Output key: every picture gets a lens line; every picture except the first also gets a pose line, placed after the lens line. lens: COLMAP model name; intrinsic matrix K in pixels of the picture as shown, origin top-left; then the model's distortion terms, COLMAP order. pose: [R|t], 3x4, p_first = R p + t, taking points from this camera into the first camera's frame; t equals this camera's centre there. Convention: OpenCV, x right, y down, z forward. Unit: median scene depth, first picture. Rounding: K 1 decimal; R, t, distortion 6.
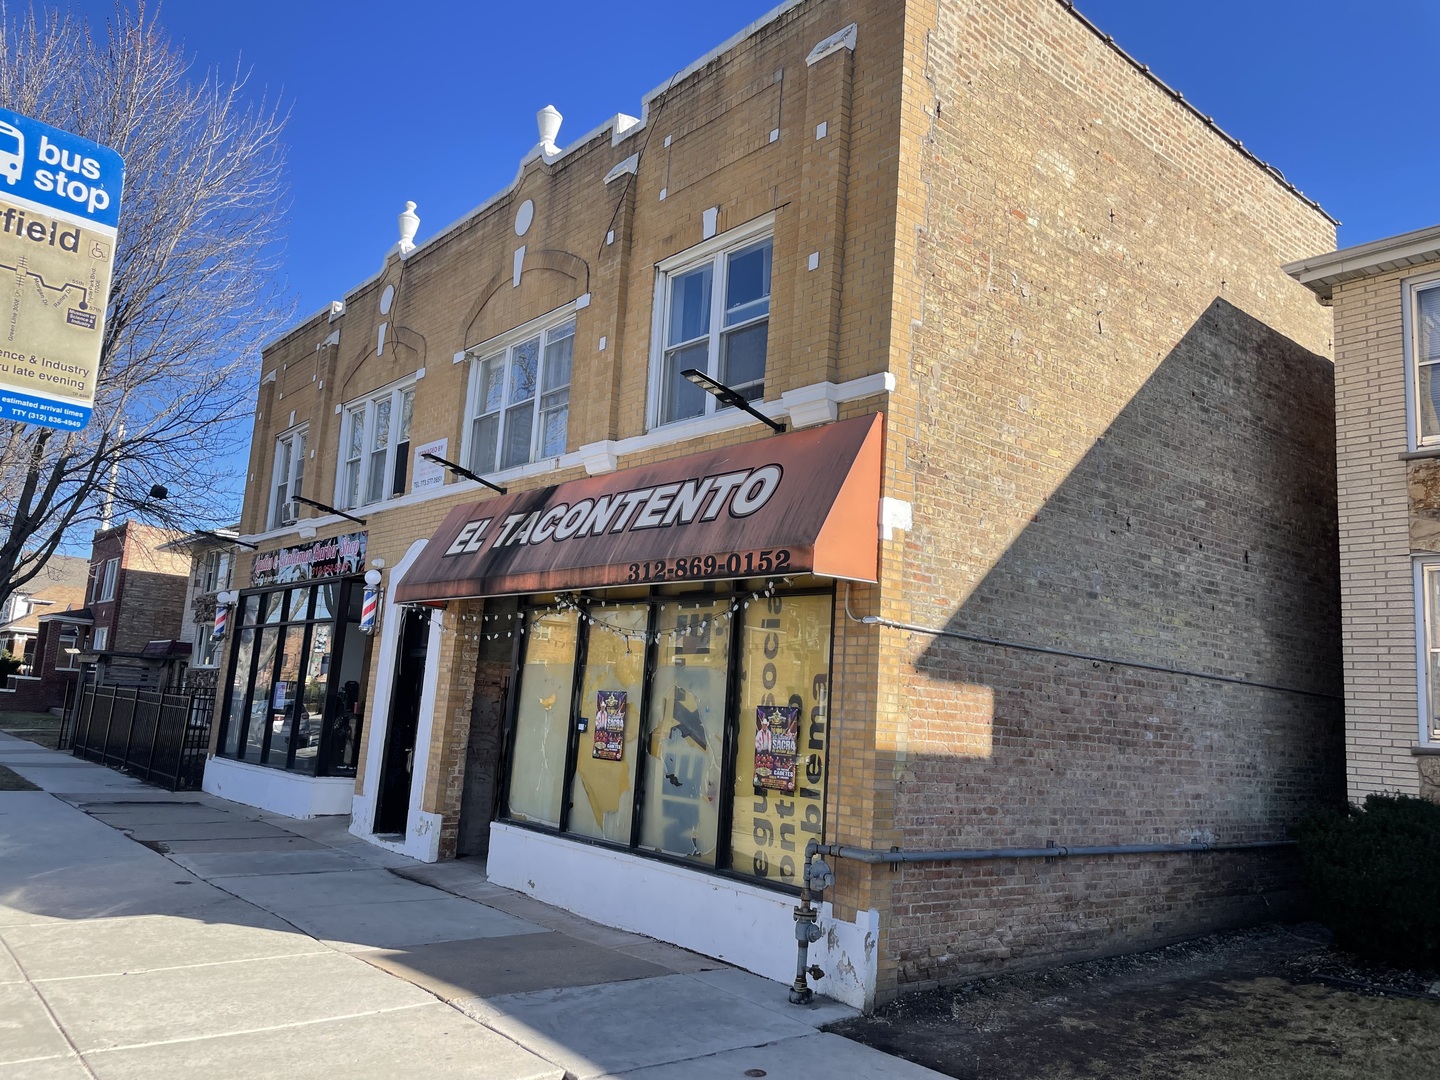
lens RADIAL K [[1086.7, 0, 720.0], [0, 1086.7, 540.0], [0, 0, 1]] dist [0.107040, -0.140450]
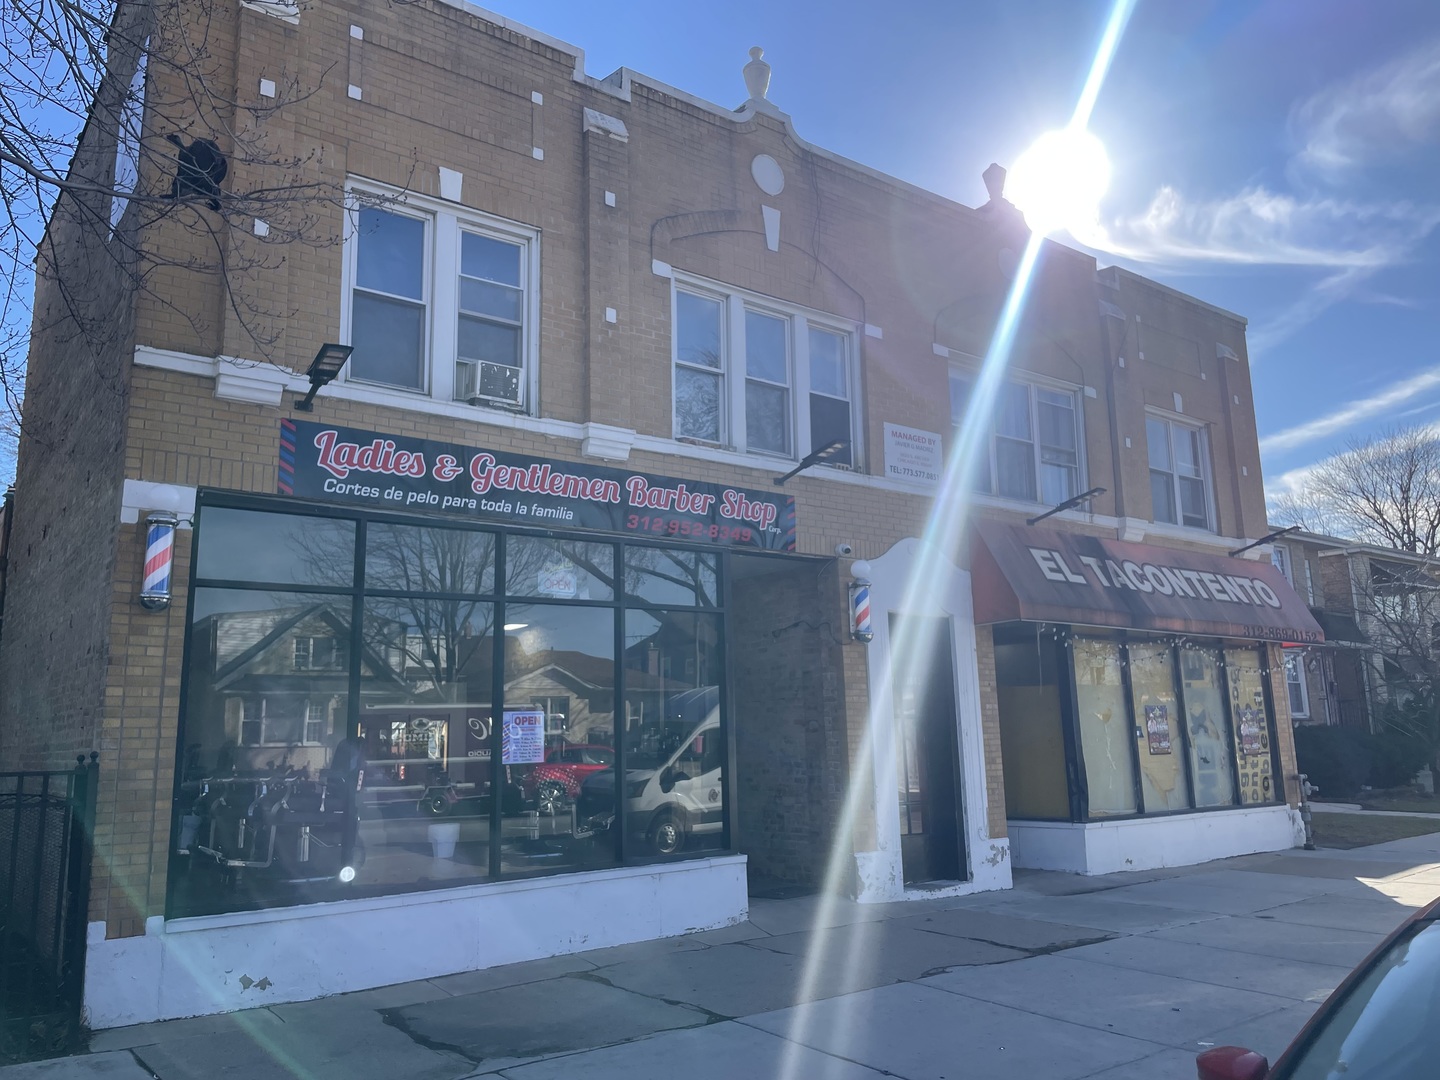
lens RADIAL K [[1086.7, 0, 720.0], [0, 1086.7, 540.0], [0, 0, 1]] dist [0.107040, -0.140450]
pose [[0.048244, 0.110629, 0.992690, -1.572379], [-0.133718, 0.985617, -0.103342, 0.152801], [-0.989844, -0.127755, 0.062343, 1.513208]]
